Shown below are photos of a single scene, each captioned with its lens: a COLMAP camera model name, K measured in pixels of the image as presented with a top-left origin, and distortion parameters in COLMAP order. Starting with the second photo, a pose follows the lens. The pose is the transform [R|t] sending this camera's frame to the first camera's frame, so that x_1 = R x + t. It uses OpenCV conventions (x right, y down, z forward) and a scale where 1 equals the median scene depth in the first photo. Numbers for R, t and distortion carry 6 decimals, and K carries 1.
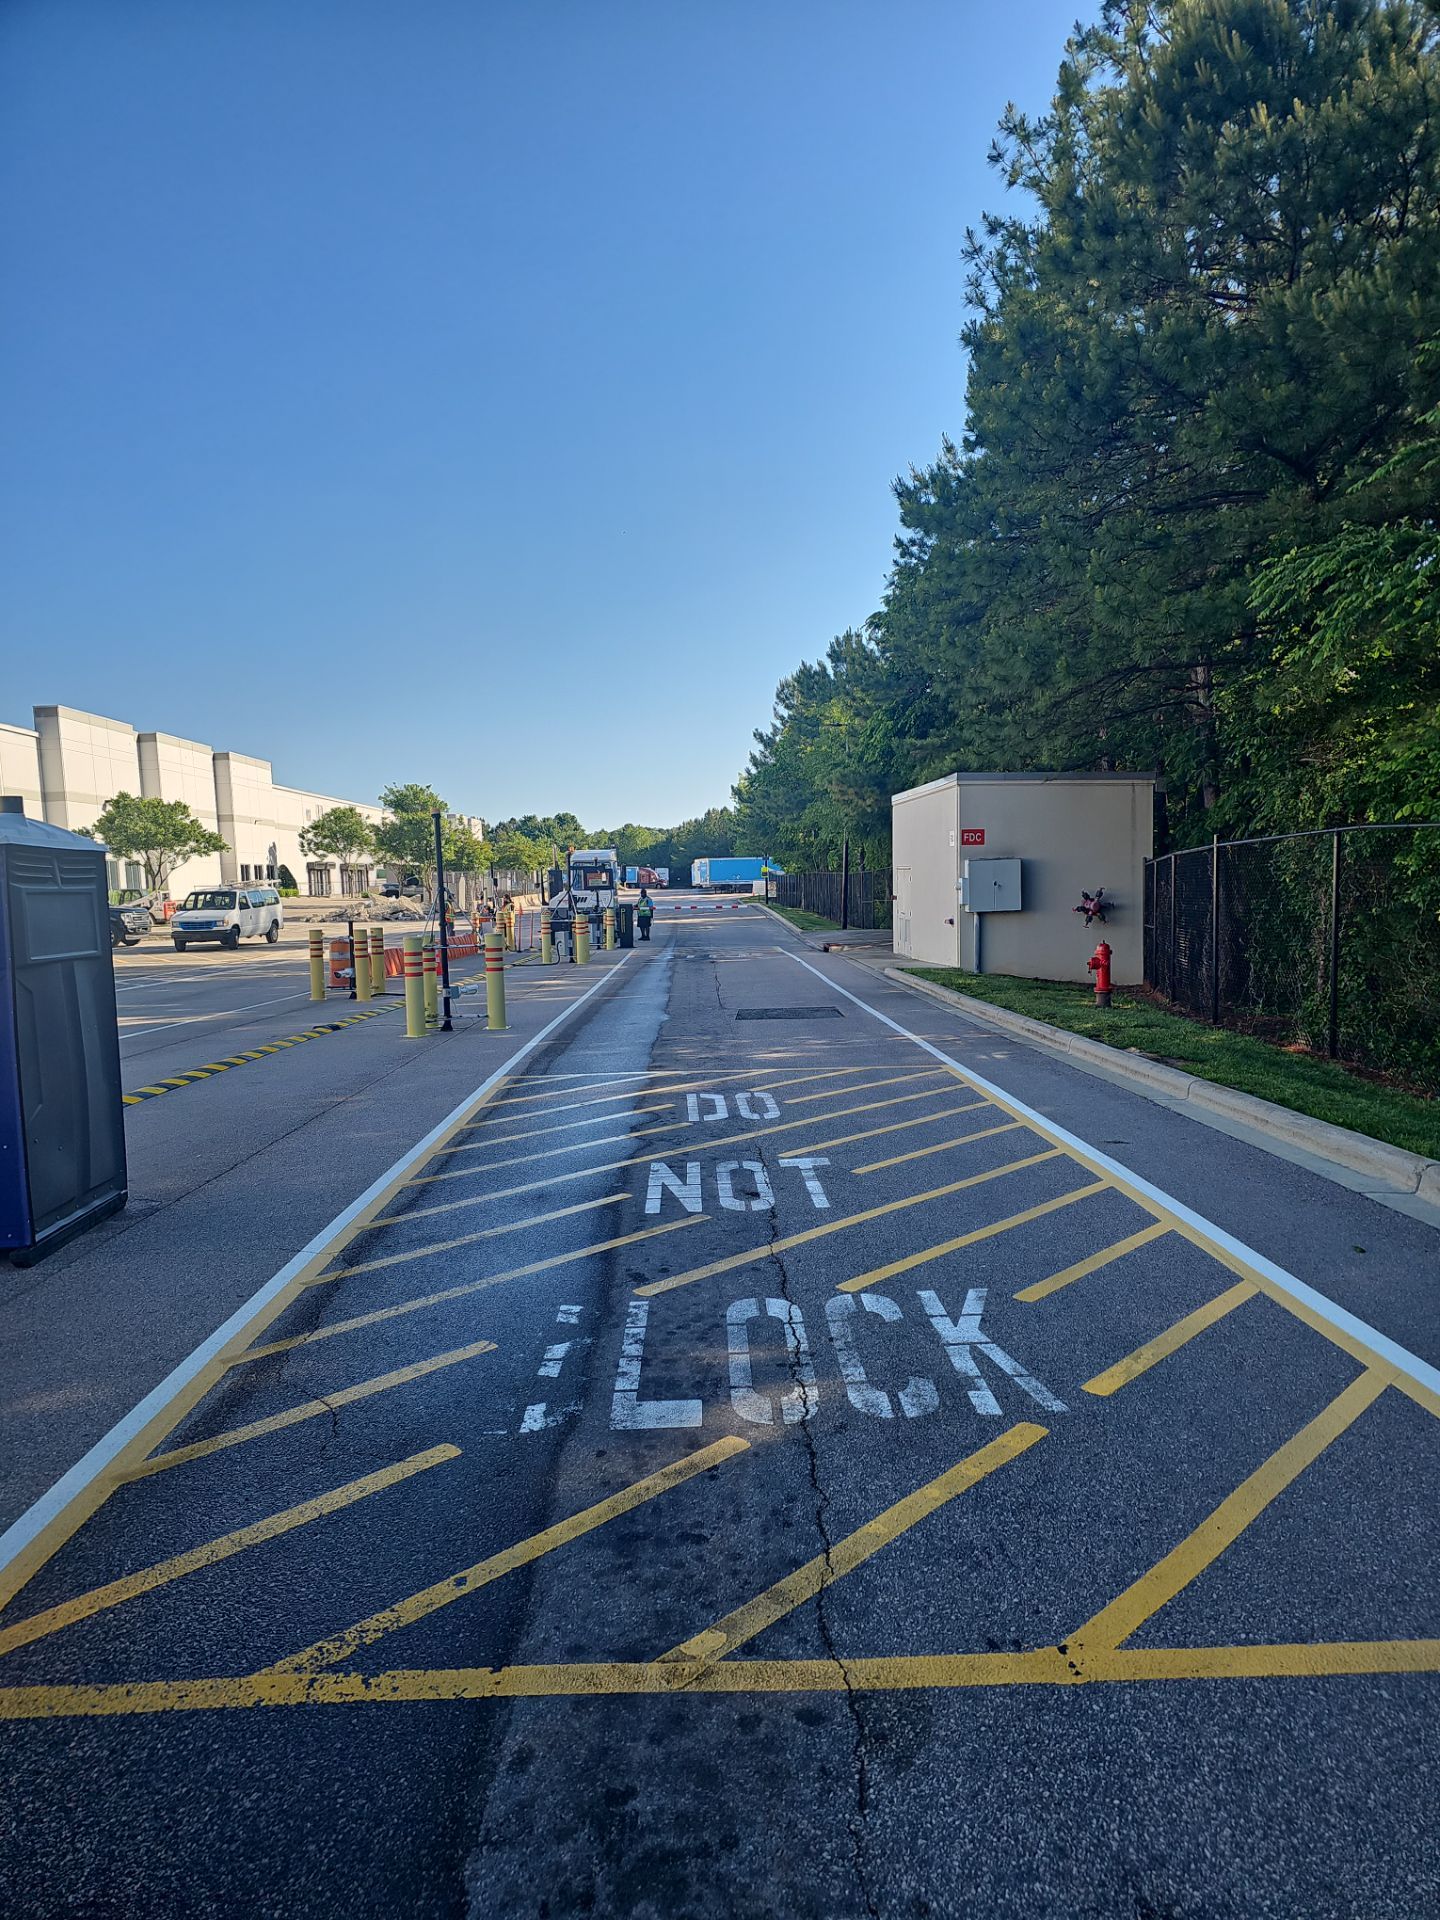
lens RADIAL K [[1288.6, 0, 714.6], [0, 1288.6, 1014.3], [0, 0, 1]] dist [0.054627, -0.021431]
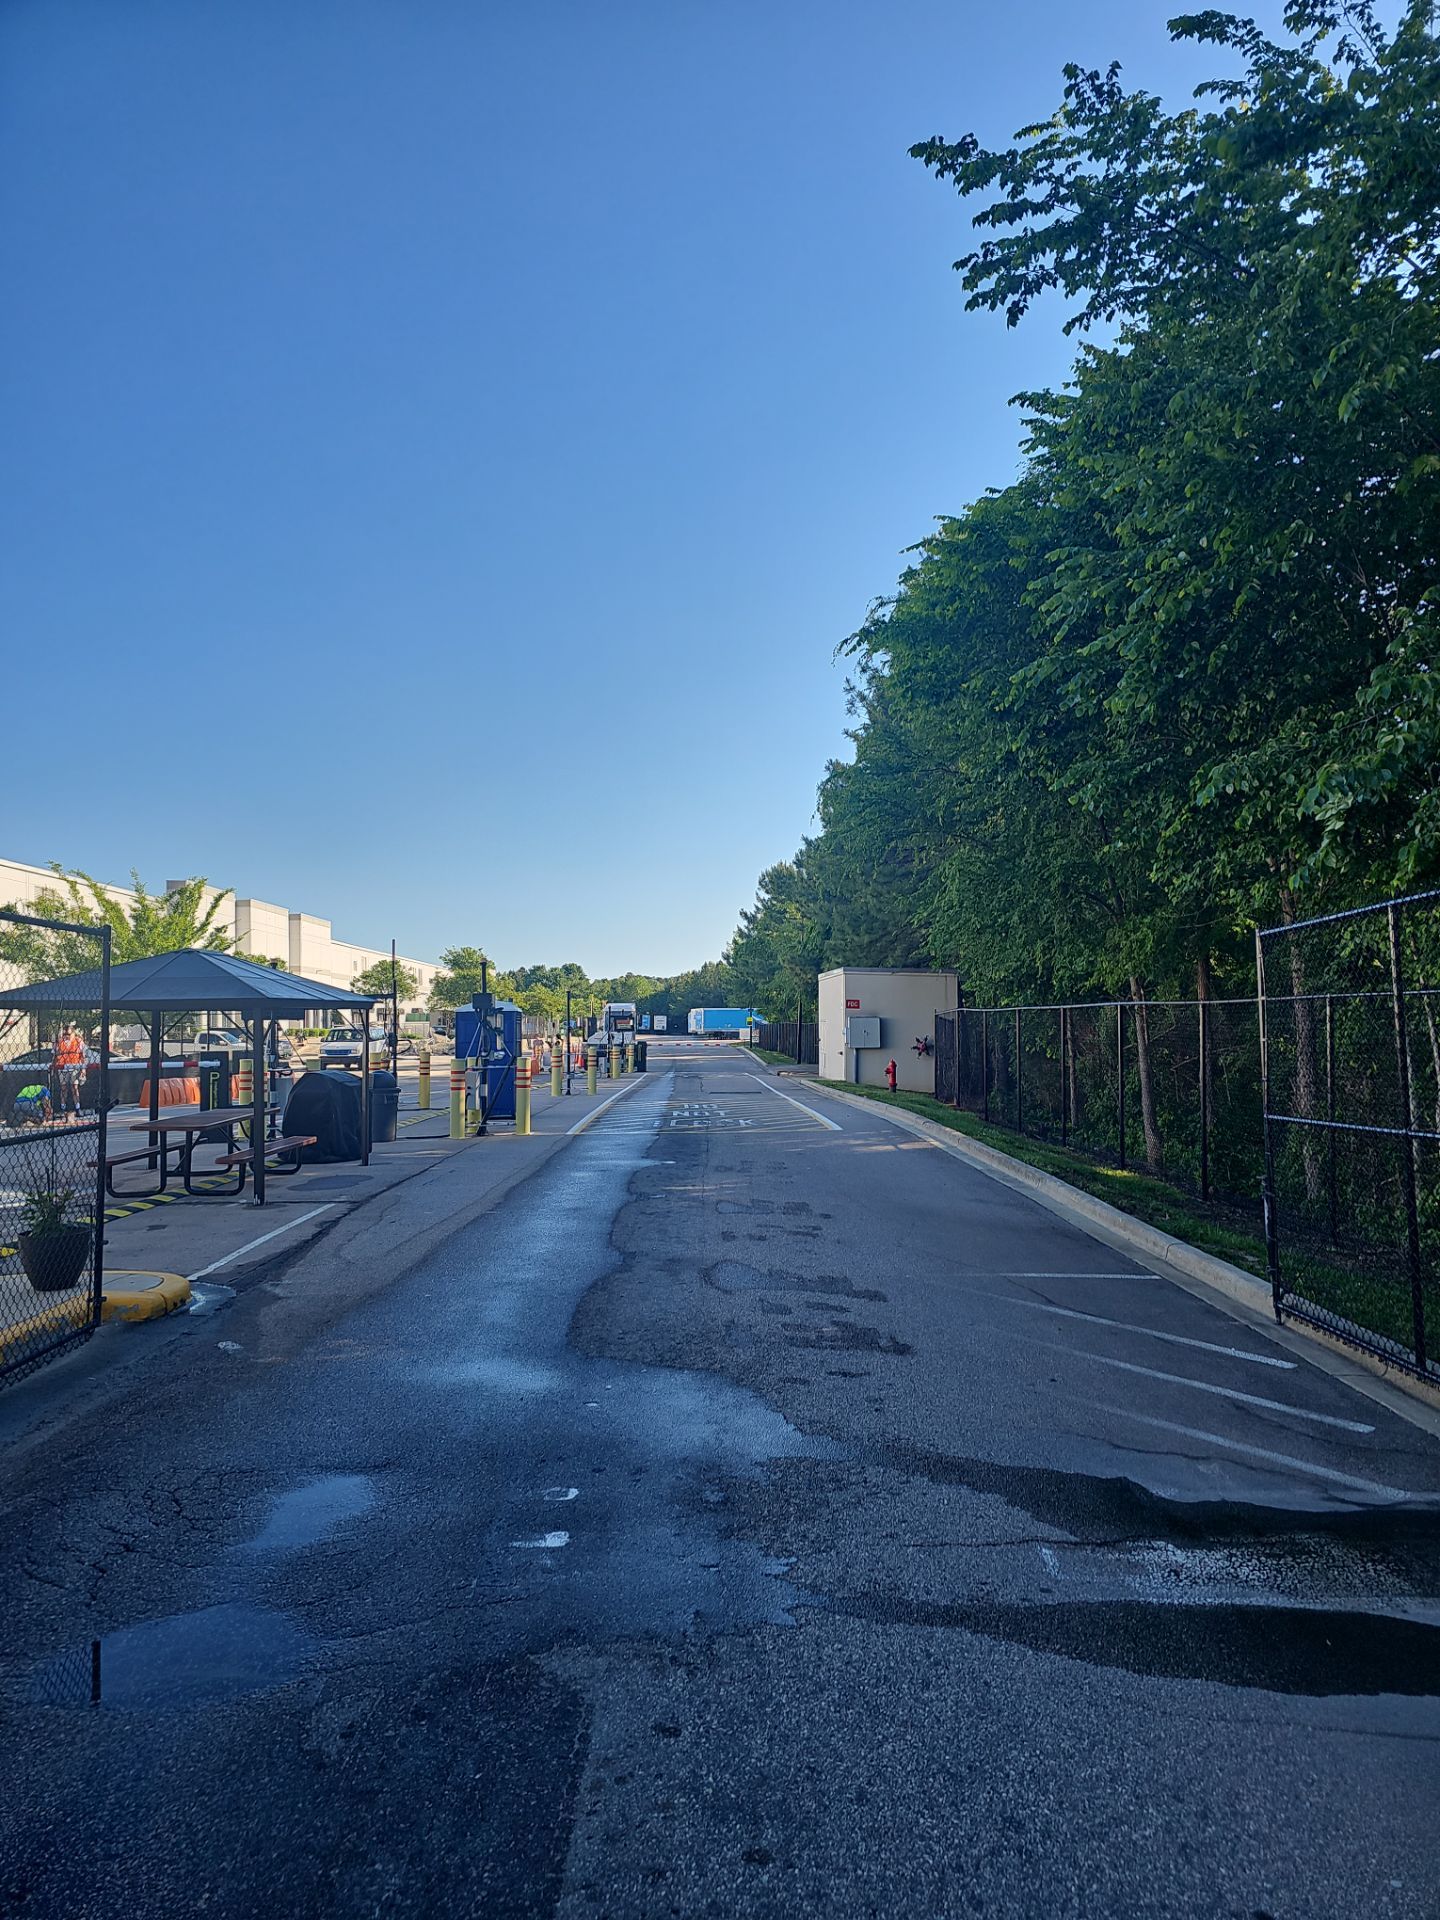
lens RADIAL K [[1288.6, 0, 729.4], [0, 1288.6, 951.8], [0, 0, 1]] dist [0.054627, -0.021431]
pose [[0.999721, 0.019643, 0.013139, 0.004770], [-0.017249, 0.986561, -0.162481, 0.028581], [-0.016154, 0.162209, 0.986624, -0.263767]]
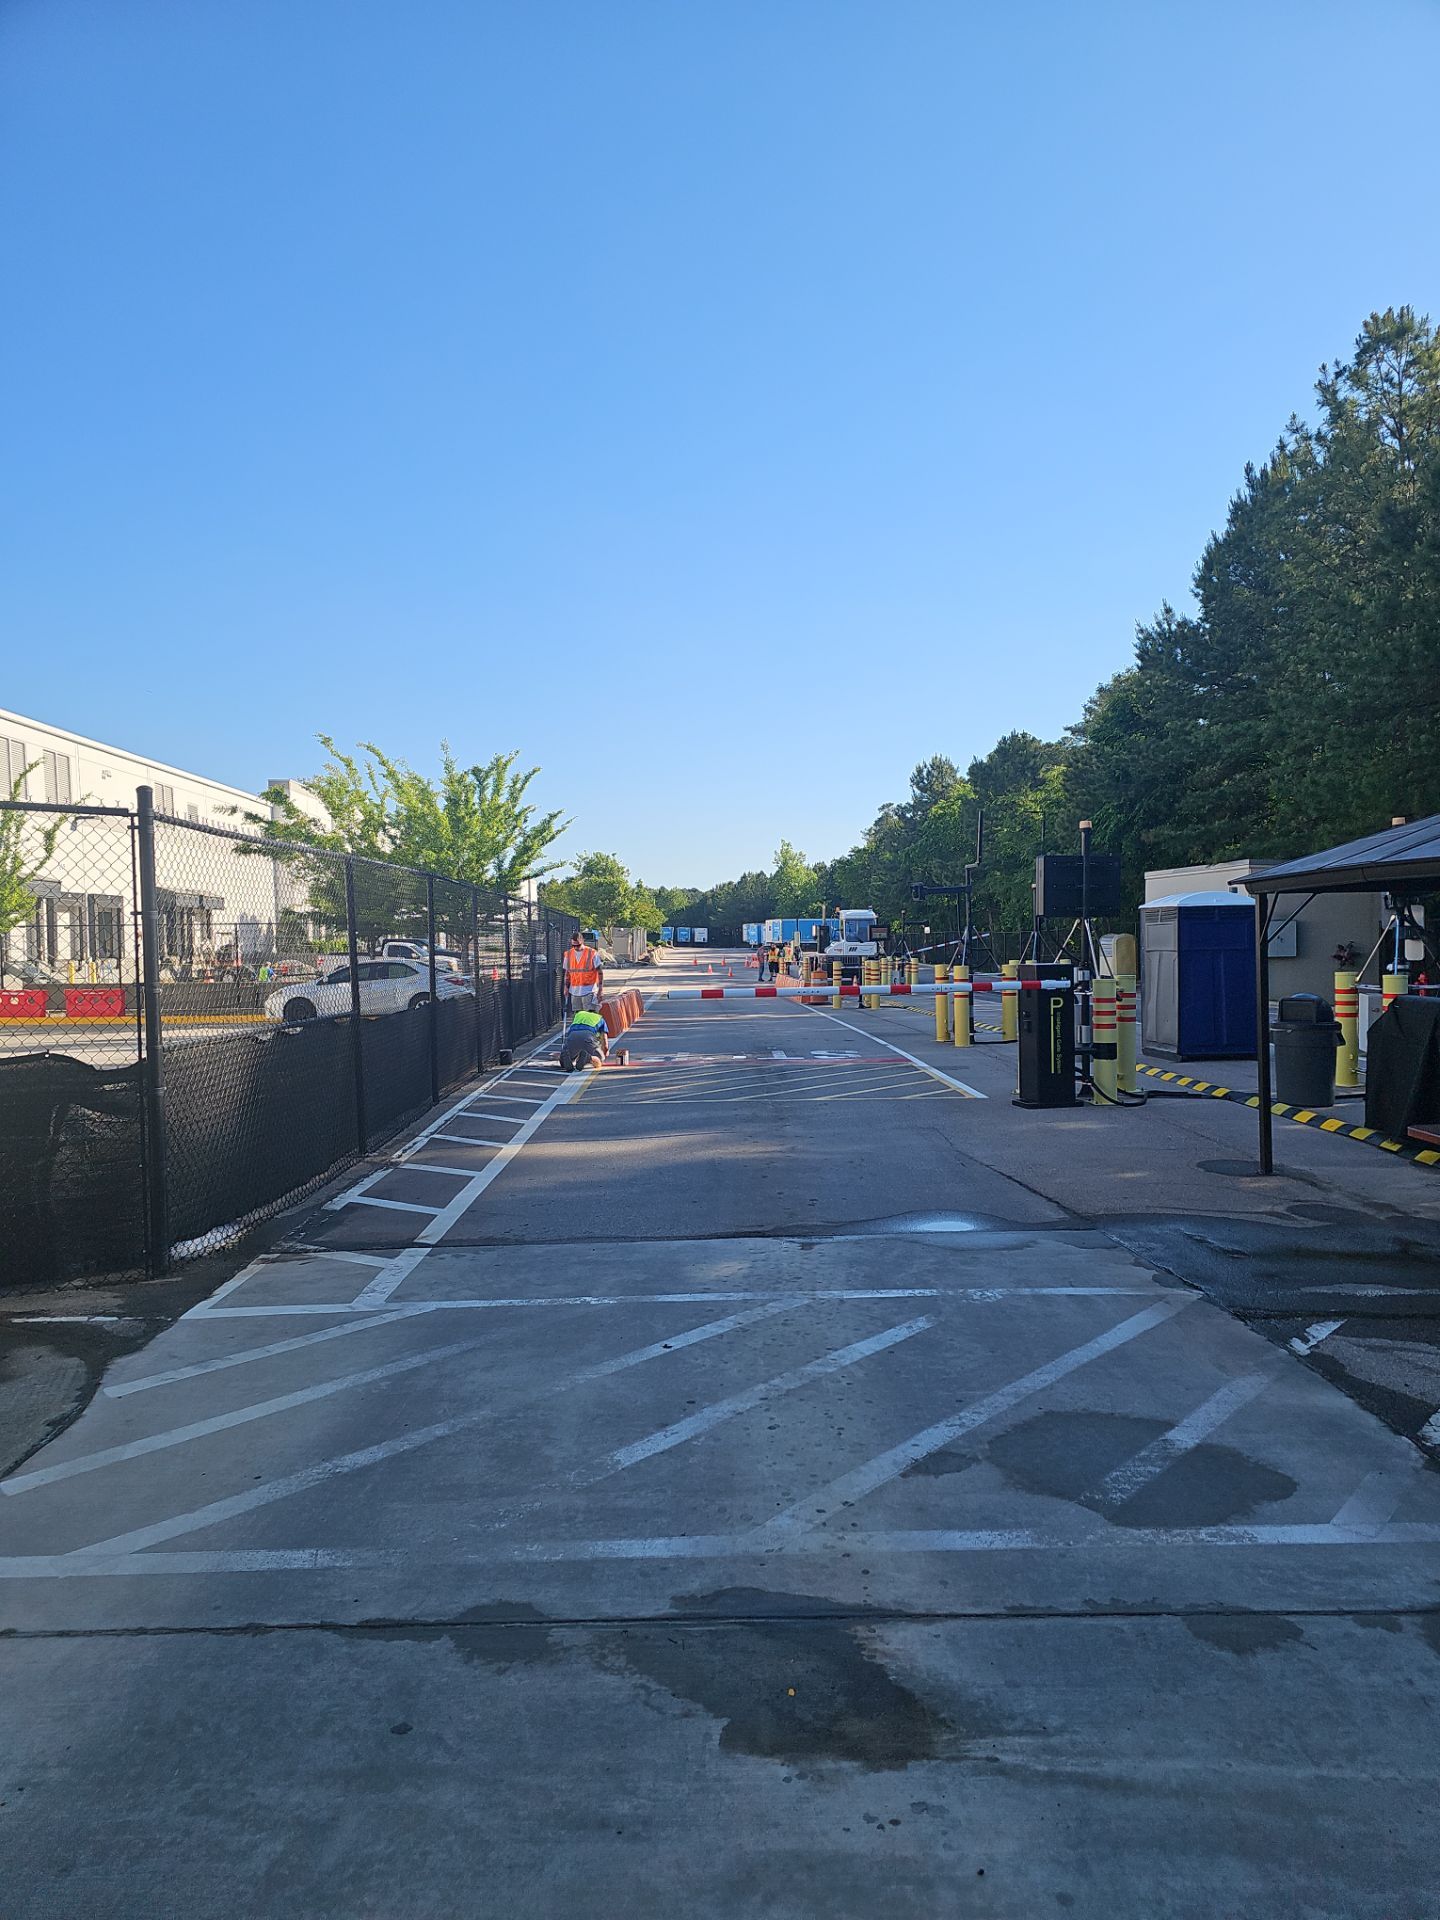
lens RADIAL K [[1288.6, 0, 717.6], [0, 1288.6, 1008.6], [0, 0, 1]] dist [0.054627, -0.021431]
pose [[0.999847, 0.012244, 0.012484, -0.157030], [-0.011583, 0.998594, -0.051727, 0.021692], [-0.013100, 0.051575, 0.998583, -0.155711]]
